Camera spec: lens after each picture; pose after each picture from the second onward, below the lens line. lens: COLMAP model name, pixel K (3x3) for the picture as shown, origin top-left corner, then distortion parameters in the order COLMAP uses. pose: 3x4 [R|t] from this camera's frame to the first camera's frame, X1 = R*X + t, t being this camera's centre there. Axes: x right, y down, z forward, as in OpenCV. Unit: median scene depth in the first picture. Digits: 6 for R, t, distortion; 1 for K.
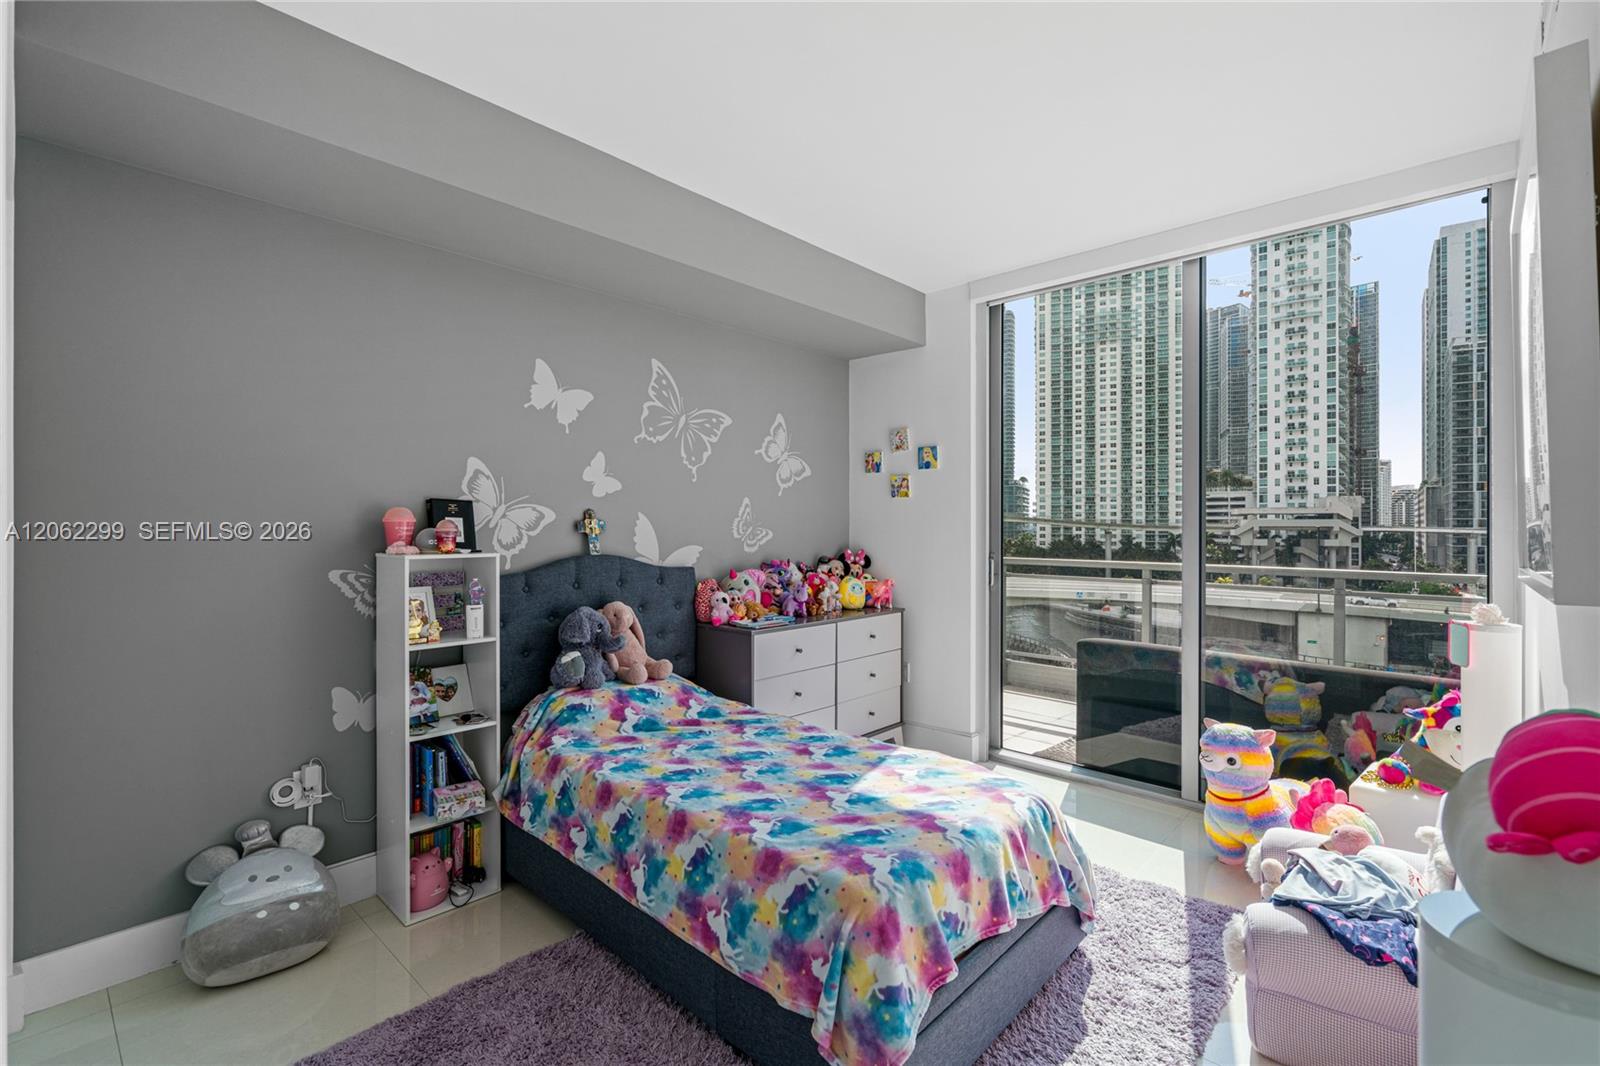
lens RADIAL K [[718.0, 0, 808.7], [0, 718.0, 523.5], [0, 0, 1]] dist [-0.000593, 0.000466]
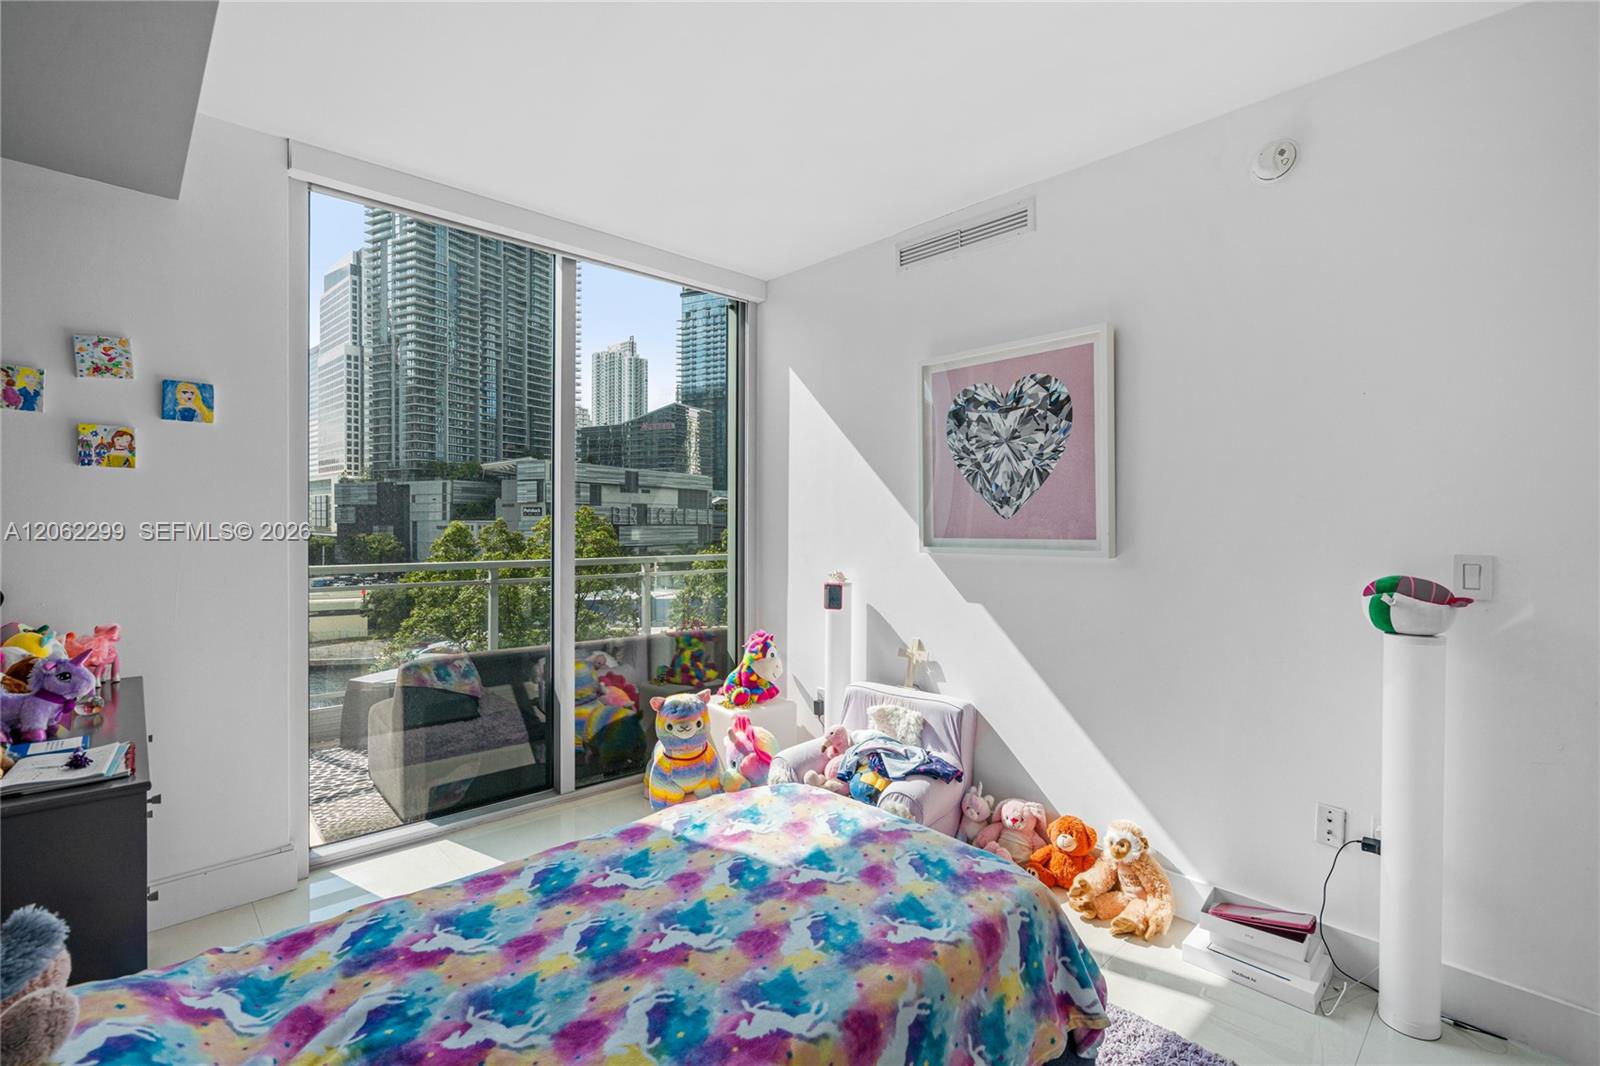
lens RADIAL K [[718.5, 0, 801.2], [0, 718.5, 526.5], [0, 0, 1]] dist [0.001047, 0.000378]
pose [[0.077199, -0.007152, 0.996990, -0.615489], [-0.006318, 0.999951, 0.007662, -0.001196], [-0.996996, -0.006890, 0.077150, 0.804562]]
